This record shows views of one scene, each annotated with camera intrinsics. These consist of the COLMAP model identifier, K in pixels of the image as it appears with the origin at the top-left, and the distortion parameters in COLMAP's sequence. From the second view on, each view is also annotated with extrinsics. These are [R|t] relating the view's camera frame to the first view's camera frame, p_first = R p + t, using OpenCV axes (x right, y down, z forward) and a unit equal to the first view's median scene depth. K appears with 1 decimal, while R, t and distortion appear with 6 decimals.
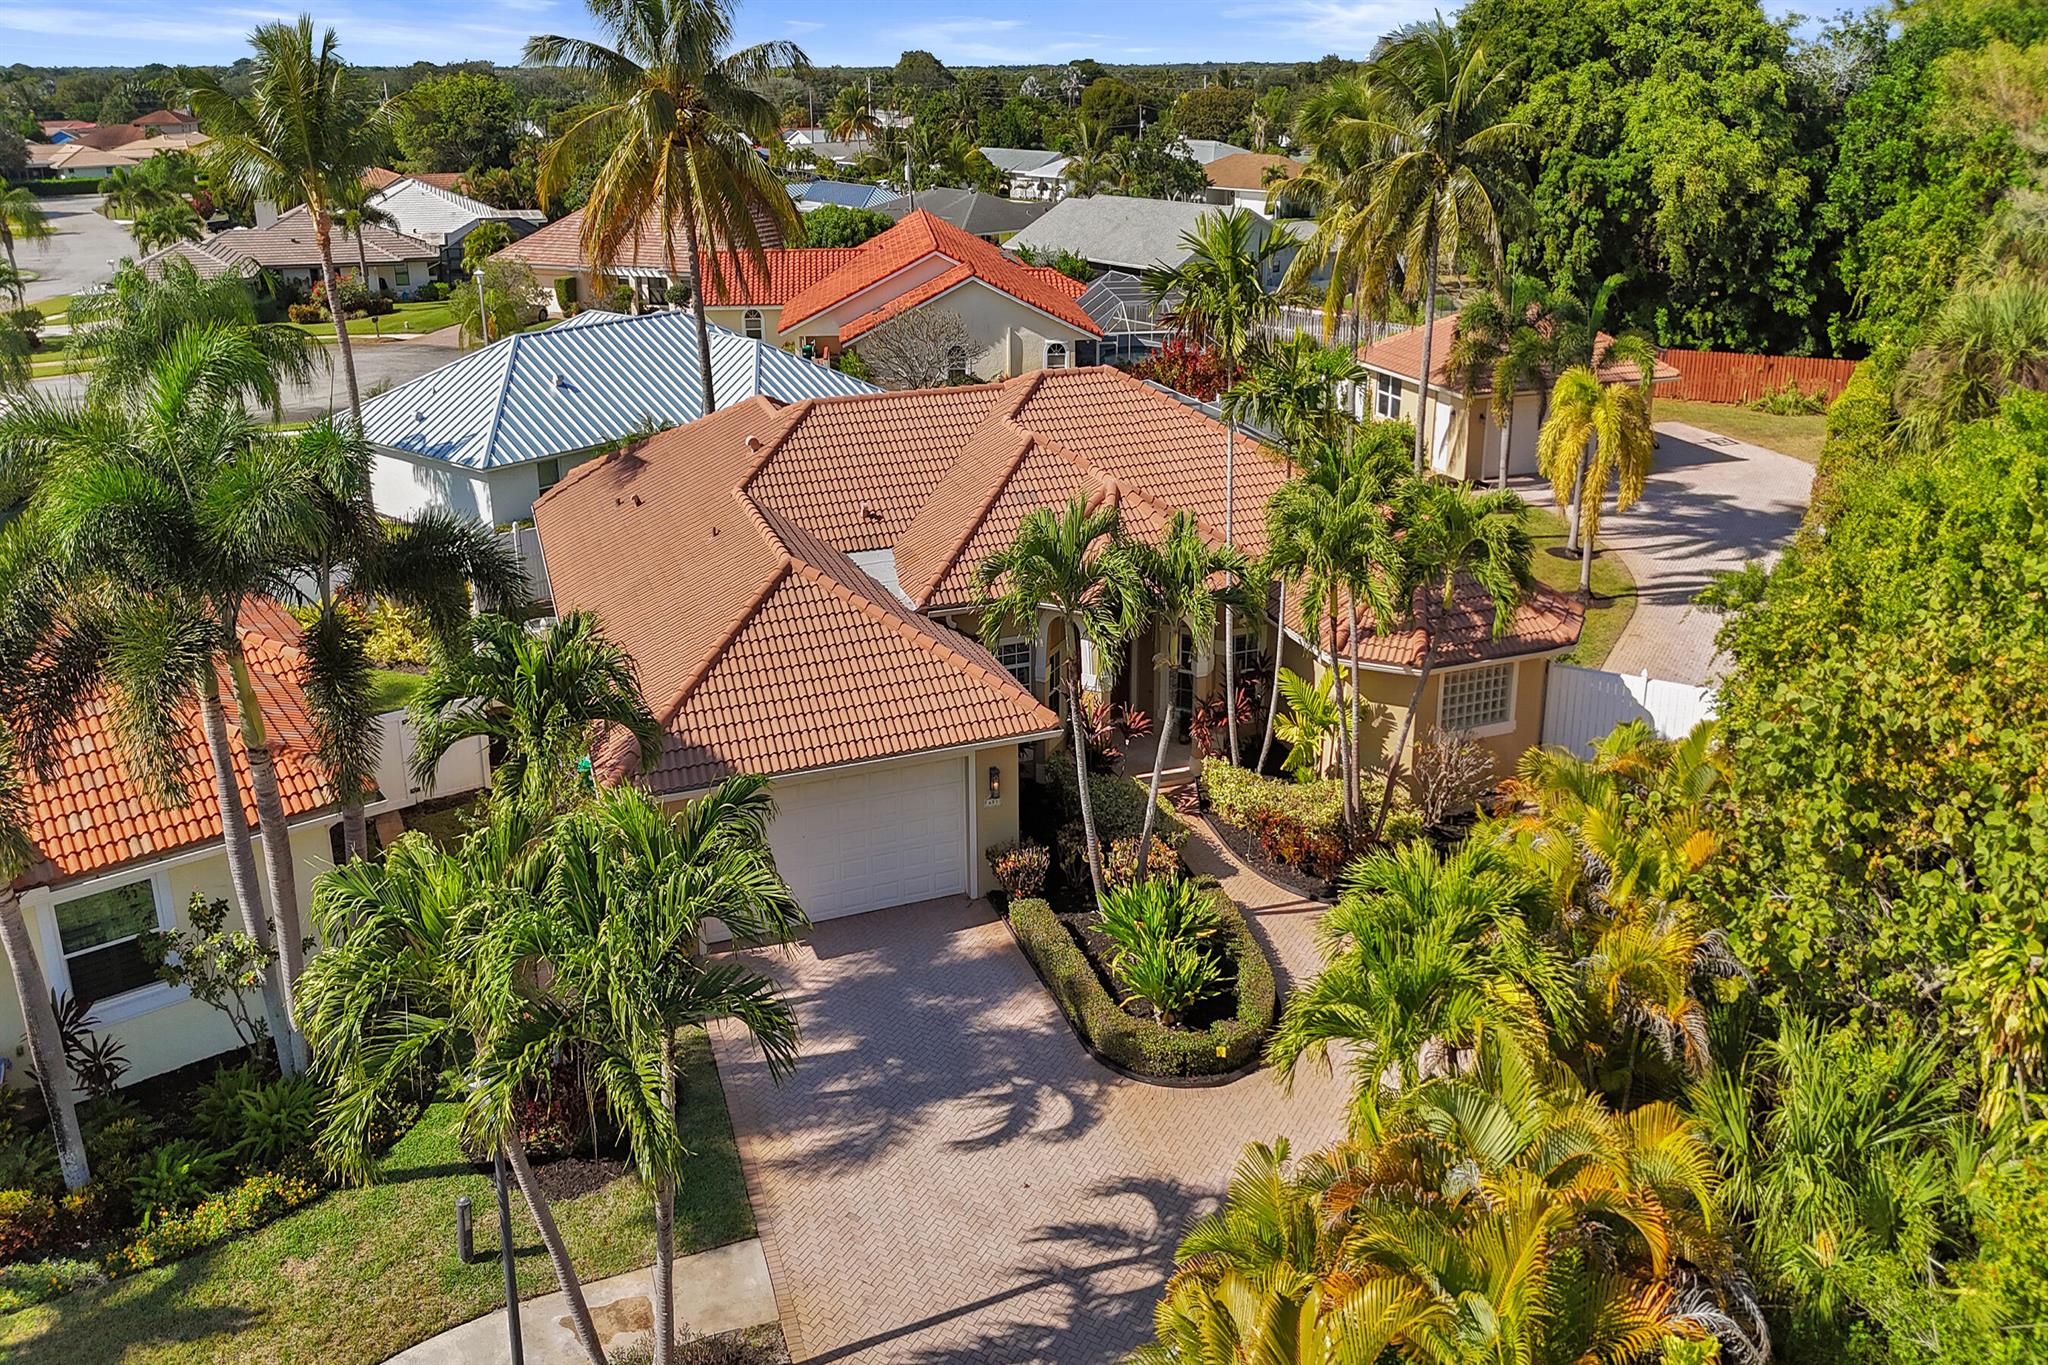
lens RADIAL K [[1476.4, 0, 1024.0], [0, 1476.4, 682.5], [0, 0, 1]] dist [0.091692, -0.079515]
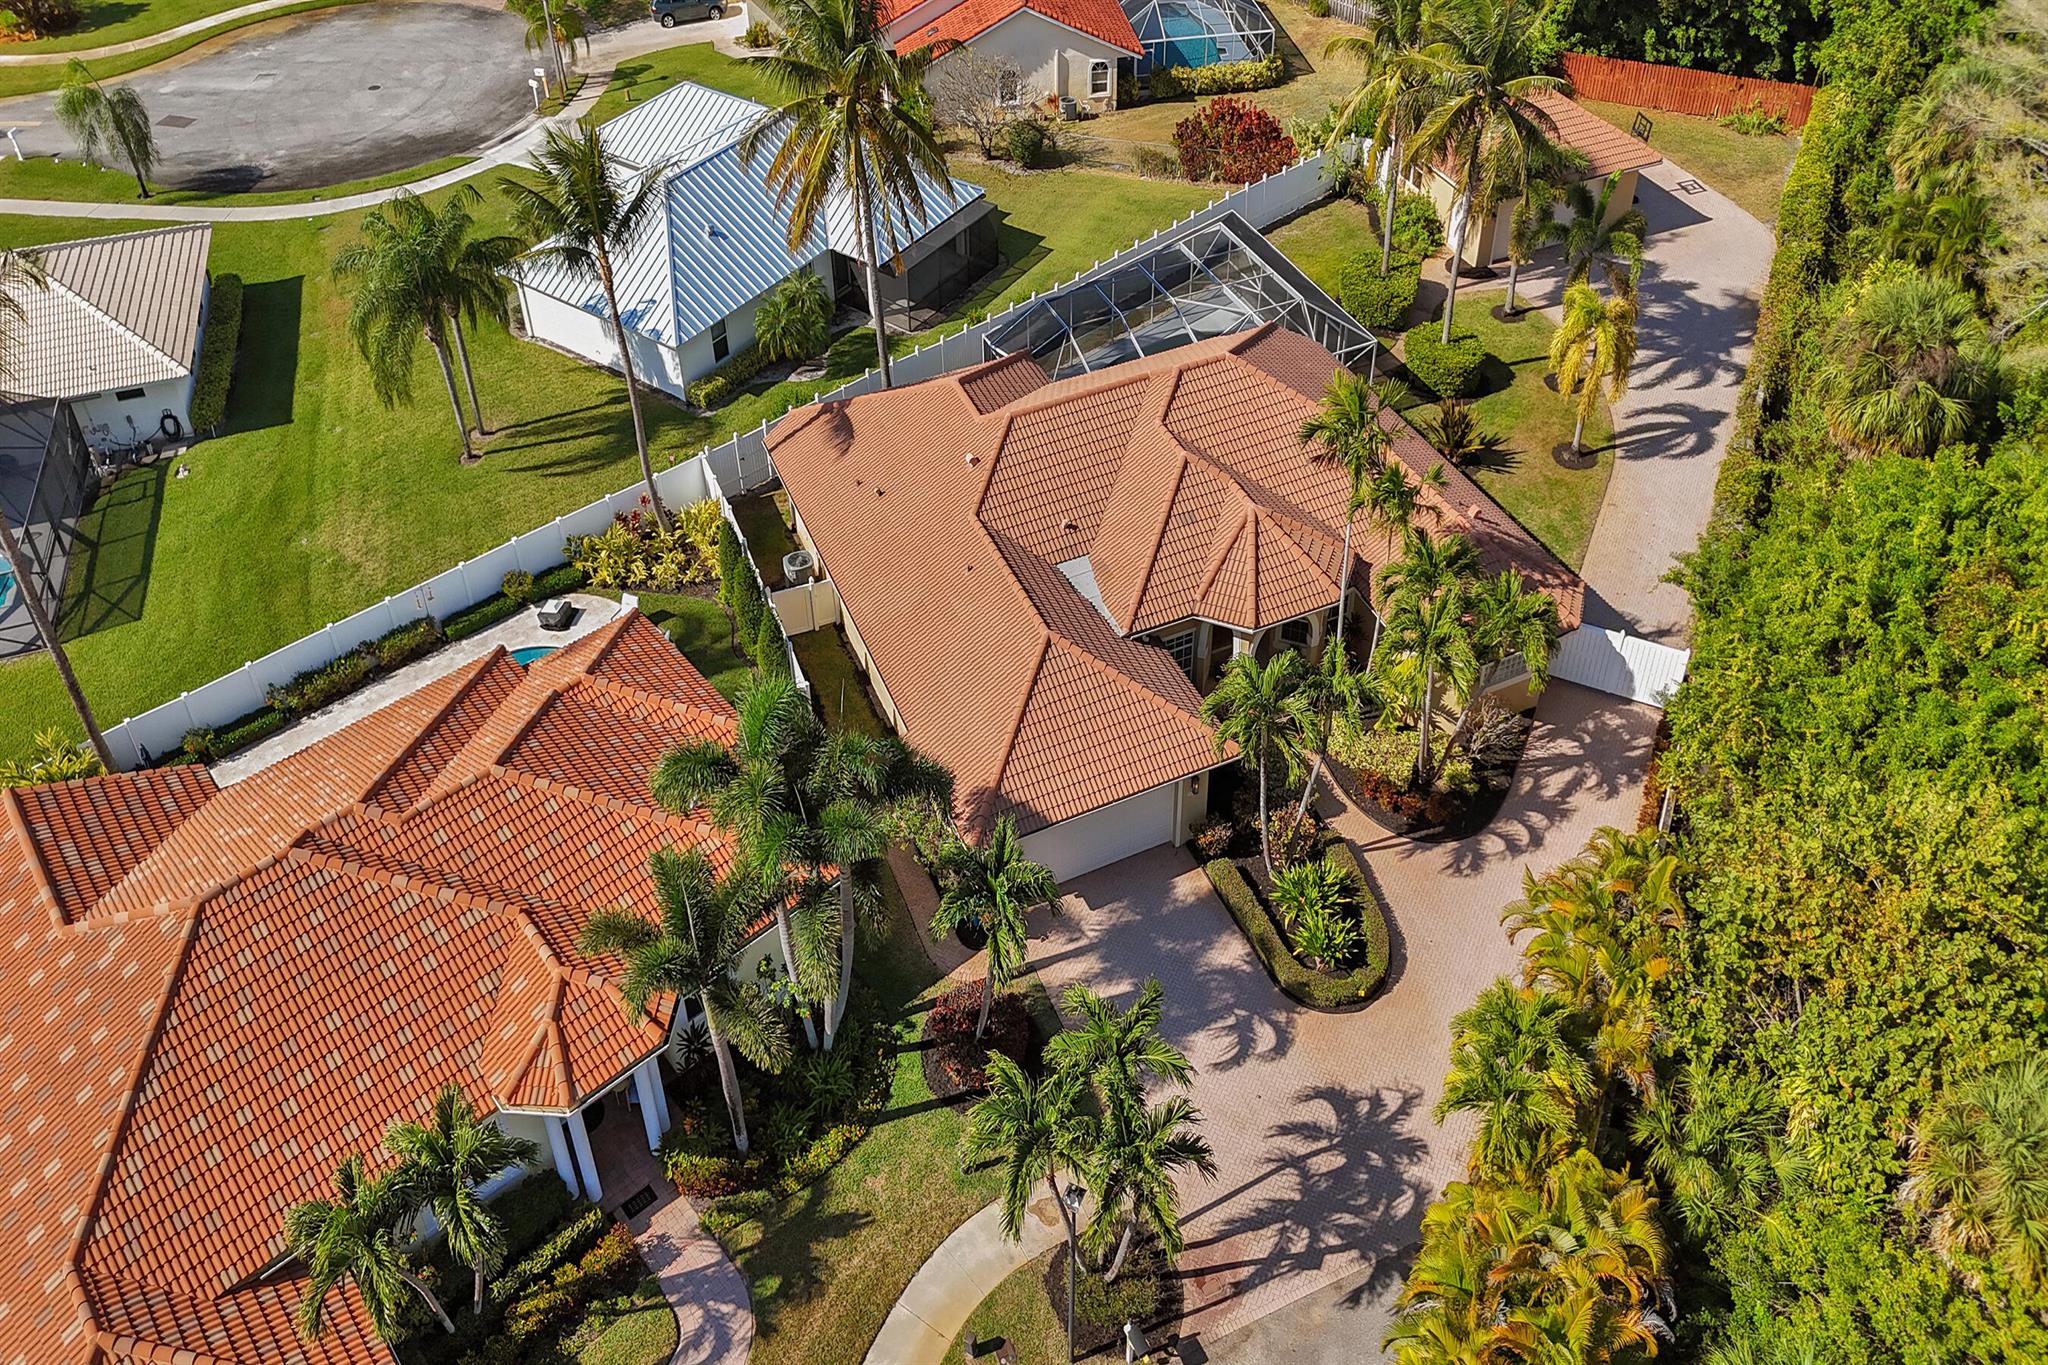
lens RADIAL K [[1432.8, 0, 1033.2], [0, 1432.8, 567.8], [0, 0, 1]] dist [0.060023, -0.045367]
pose [[0.997917, -0.049671, 0.041152, -0.206698], [0.032690, 0.939424, 0.341195, -0.569842], [-0.055607, -0.339139, 0.939091, -0.251405]]
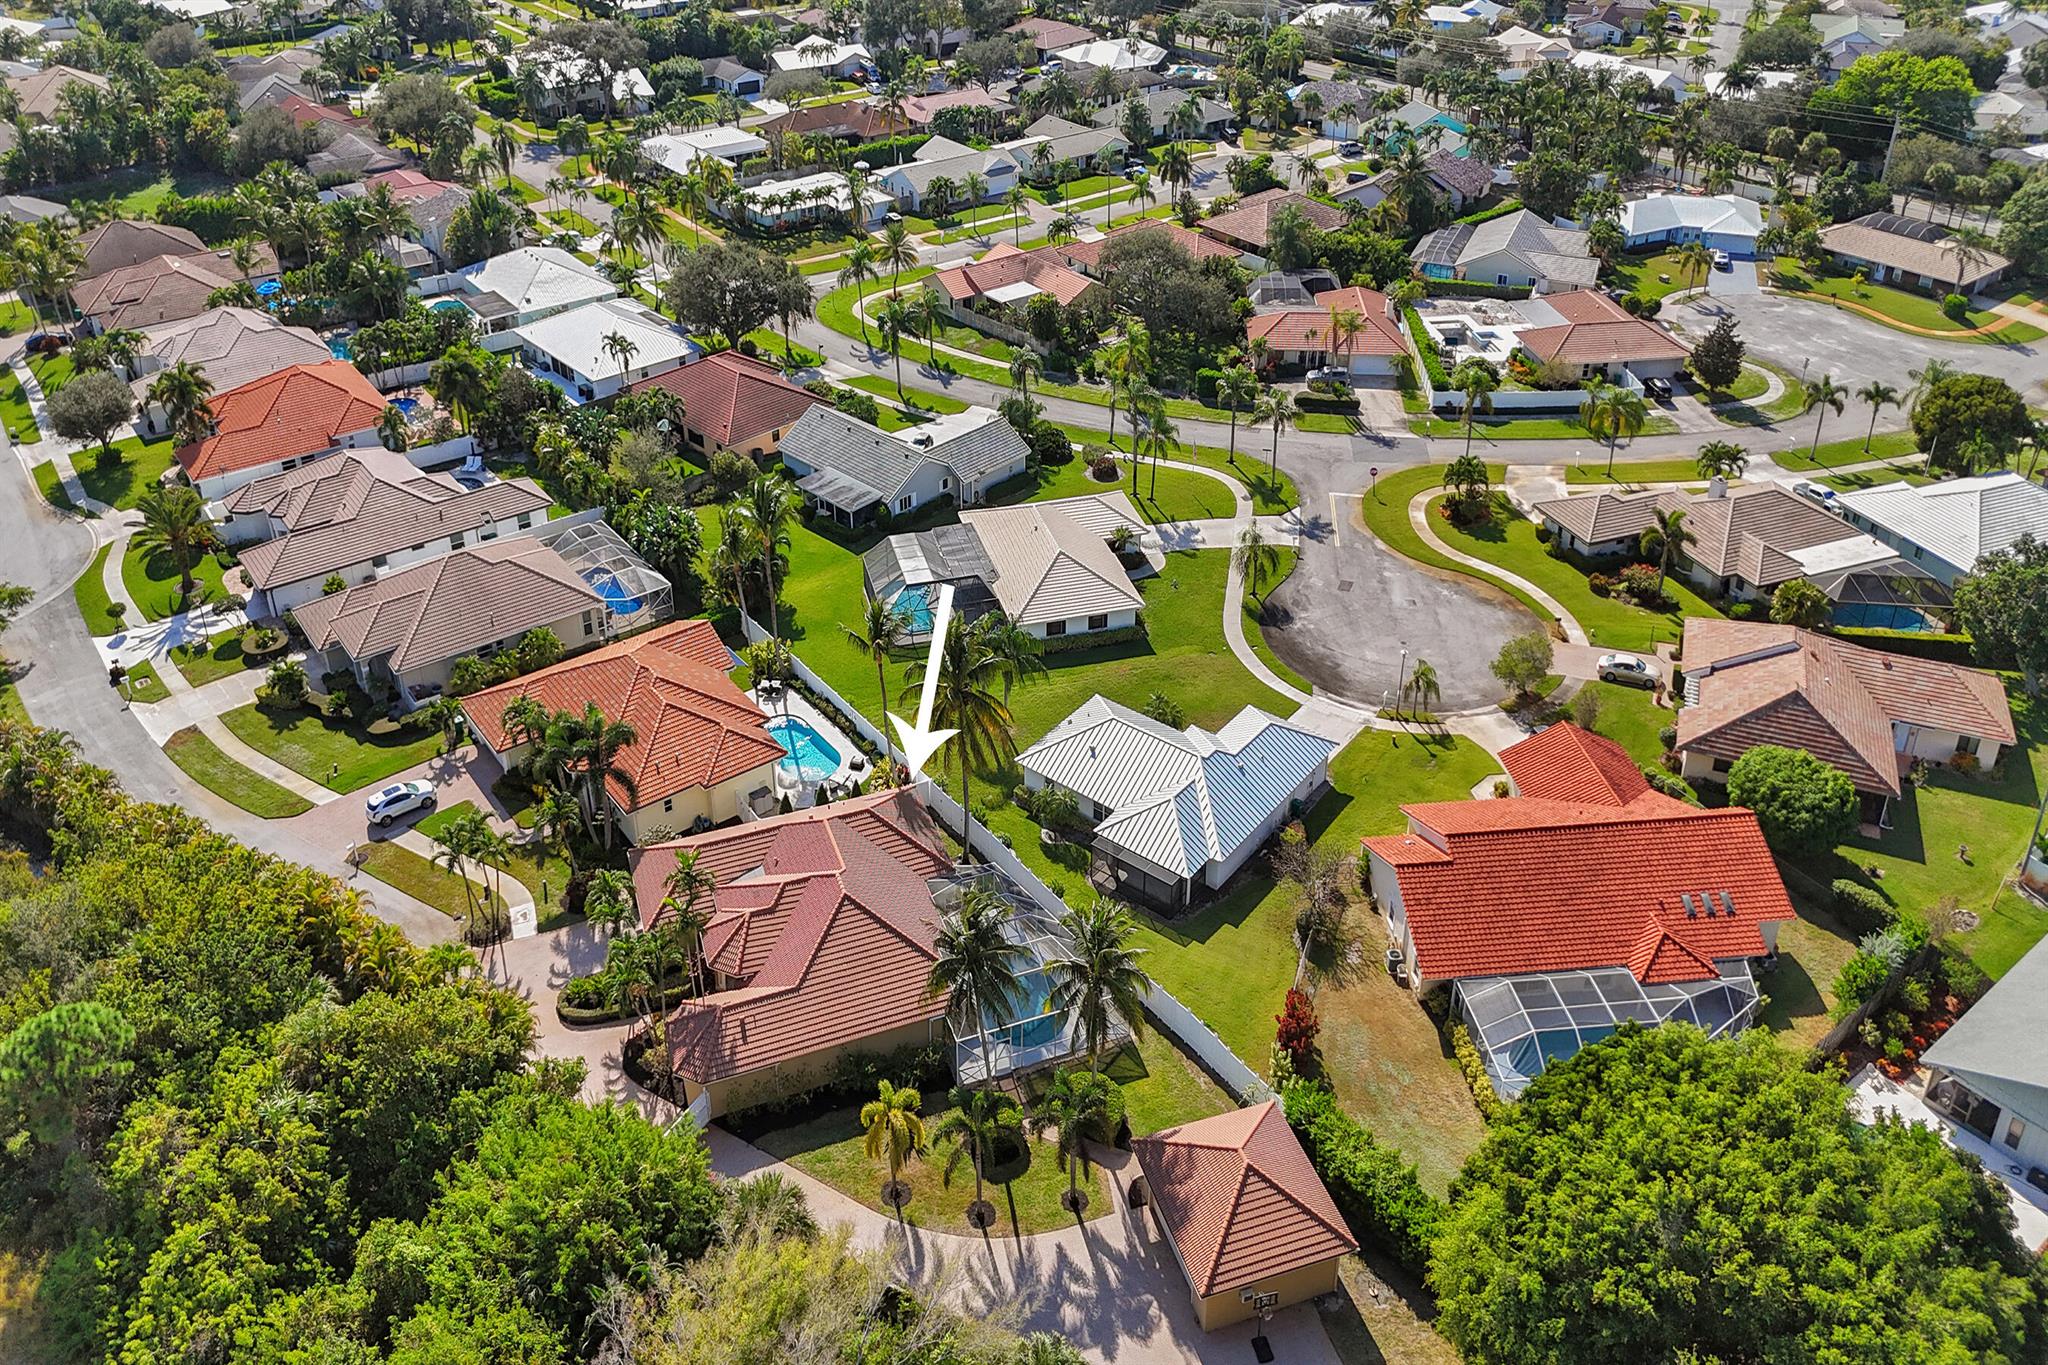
lens RADIAL K [[1432.8, 0, 1033.2], [0, 1432.8, 567.8], [0, 0, 1]] dist [0.060023, -0.045367]
pose [[0.015814, 0.532404, -0.846343, 2.094535], [-0.392096, 0.781953, 0.484572, -2.276669], [0.919788, 0.324185, 0.221120, 0.686802]]
